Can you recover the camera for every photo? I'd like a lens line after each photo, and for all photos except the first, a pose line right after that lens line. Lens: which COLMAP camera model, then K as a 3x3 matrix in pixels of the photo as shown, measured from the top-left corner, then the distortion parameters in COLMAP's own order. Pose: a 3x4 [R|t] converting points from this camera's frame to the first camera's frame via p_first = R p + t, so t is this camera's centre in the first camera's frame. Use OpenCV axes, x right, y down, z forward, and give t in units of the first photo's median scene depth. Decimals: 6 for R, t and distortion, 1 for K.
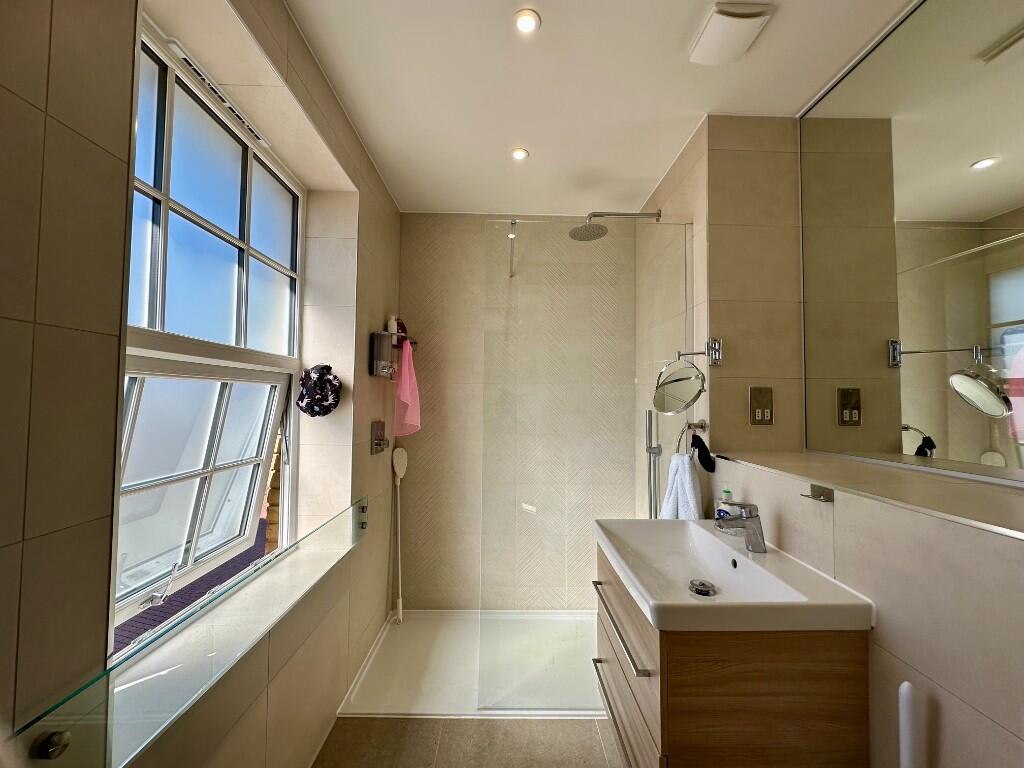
lens RADIAL K [[404.9, 0, 509.3], [0, 404.9, 383.7], [0, 0, 1]] dist [0.000682, -0.000003]
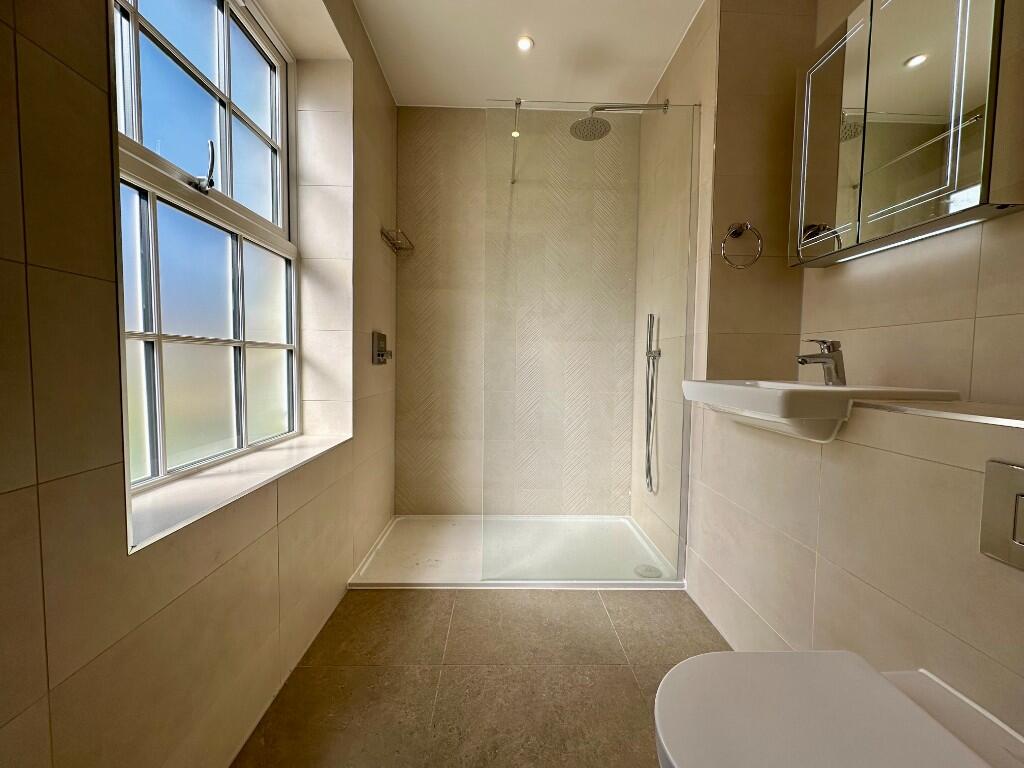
lens RADIAL K [[403.8, 0, 513.9], [0, 403.8, 384.8], [0, 0, 1]] dist [-0.001682, 0.000796]
pose [[0.999975, 0.002344, 0.006609, 0.002260], [-0.002912, 0.996180, 0.087270, 0.152489], [-0.006379, -0.087287, 0.996163, -0.010518]]
